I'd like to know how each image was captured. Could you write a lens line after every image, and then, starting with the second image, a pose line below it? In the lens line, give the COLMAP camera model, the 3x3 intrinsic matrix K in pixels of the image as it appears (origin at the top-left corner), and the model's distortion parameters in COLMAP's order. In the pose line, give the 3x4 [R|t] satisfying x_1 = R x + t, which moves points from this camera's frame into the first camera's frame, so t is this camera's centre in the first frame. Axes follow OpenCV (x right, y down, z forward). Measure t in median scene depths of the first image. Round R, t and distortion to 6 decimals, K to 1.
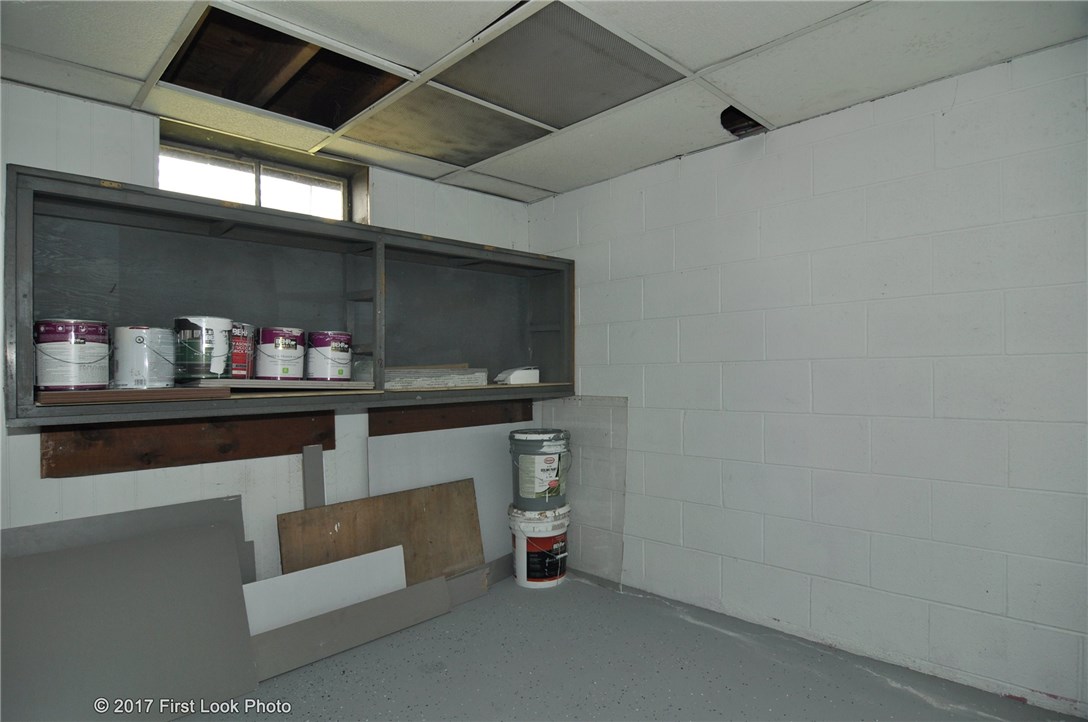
lens RADIAL K [[587.3, 0, 544.0], [0, 587.3, 361.0], [0, 0, 1]] dist [-0.006815, -0.002320]
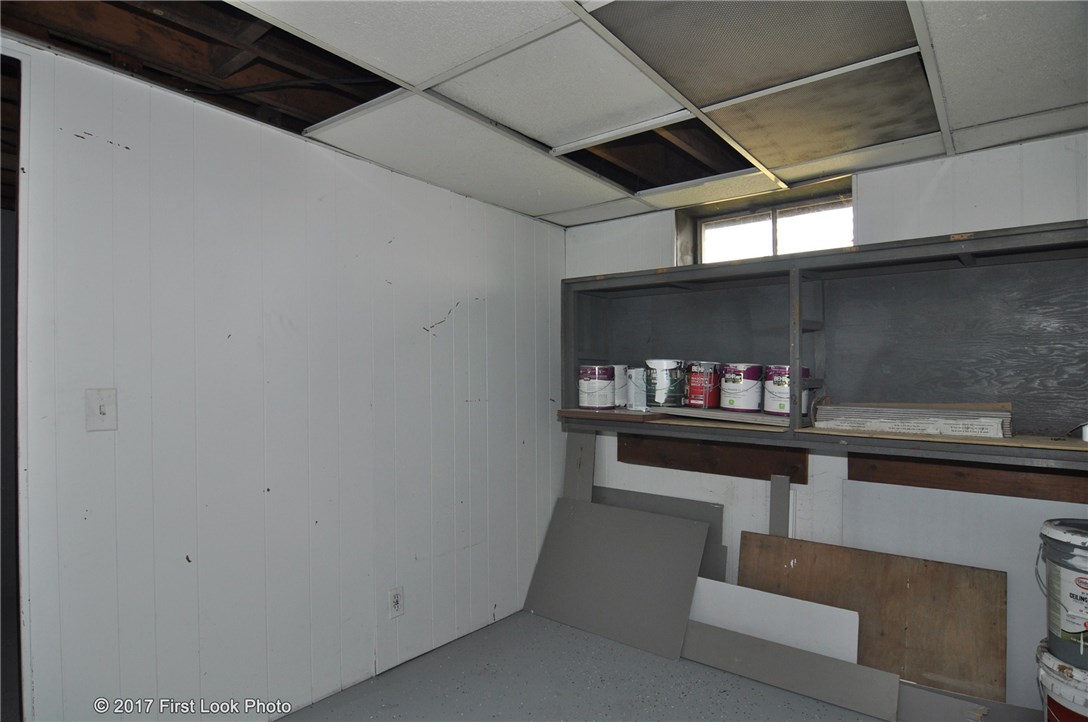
lens RADIAL K [[580.9, 0, 600.8], [0, 580.9, 381.6], [0, 0, 1]] dist [-0.004913, -0.001375]
pose [[0.176016, 0.022258, -0.984136, 0.550320], [-0.000498, 0.999746, 0.022522, -0.043768], [0.984387, -0.003474, 0.175982, 0.518147]]
